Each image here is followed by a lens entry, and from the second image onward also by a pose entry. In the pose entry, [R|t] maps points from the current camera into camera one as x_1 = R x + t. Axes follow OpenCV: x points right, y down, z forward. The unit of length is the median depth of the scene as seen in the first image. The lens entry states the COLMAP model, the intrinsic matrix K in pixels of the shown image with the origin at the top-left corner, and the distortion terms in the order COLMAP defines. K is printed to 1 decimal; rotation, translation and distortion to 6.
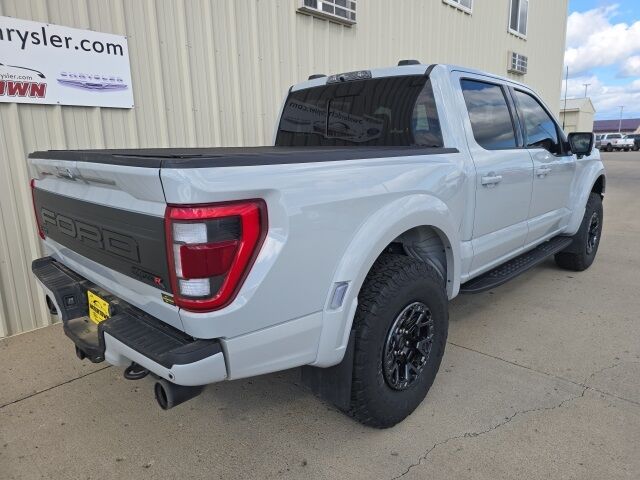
lens RADIAL K [[430.3, 0, 320.1], [0, 430.3, 231.8], [0, 0, 1]] dist [0.006875, 0.000740]
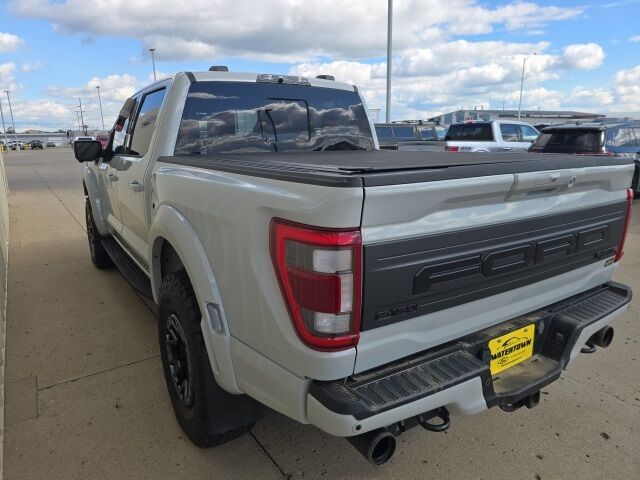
lens RADIAL K [[434.3, 0, 320.0], [0, 434.3, 240.0], [0, 0, 1]] dist [0.022412, -0.000562]
pose [[0.220935, -0.205741, 0.953341, -0.980670], [0.207036, 0.965111, 0.160301, -0.168588], [-0.953060, 0.161960, 0.255823, 0.796268]]
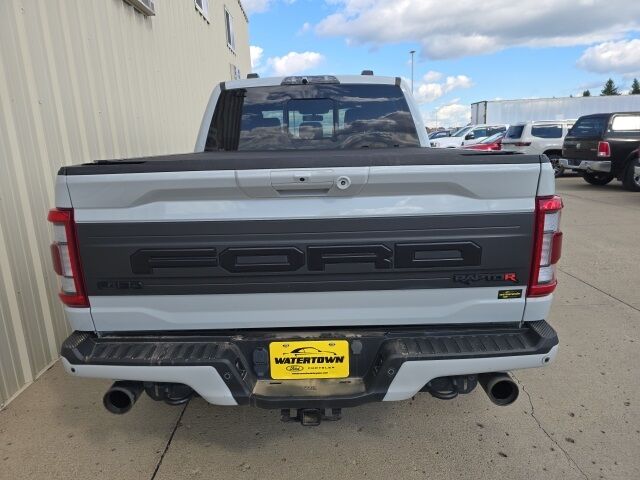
lens RADIAL K [[434.3, 0, 320.0], [0, 434.3, 240.0], [0, 0, 1]] dist [0.022412, -0.000562]
pose [[0.713989, -0.158092, 0.682075, -0.724565], [0.158414, 0.985388, 0.062568, -0.055938], [-0.682001, 0.063377, 0.728600, 0.289691]]
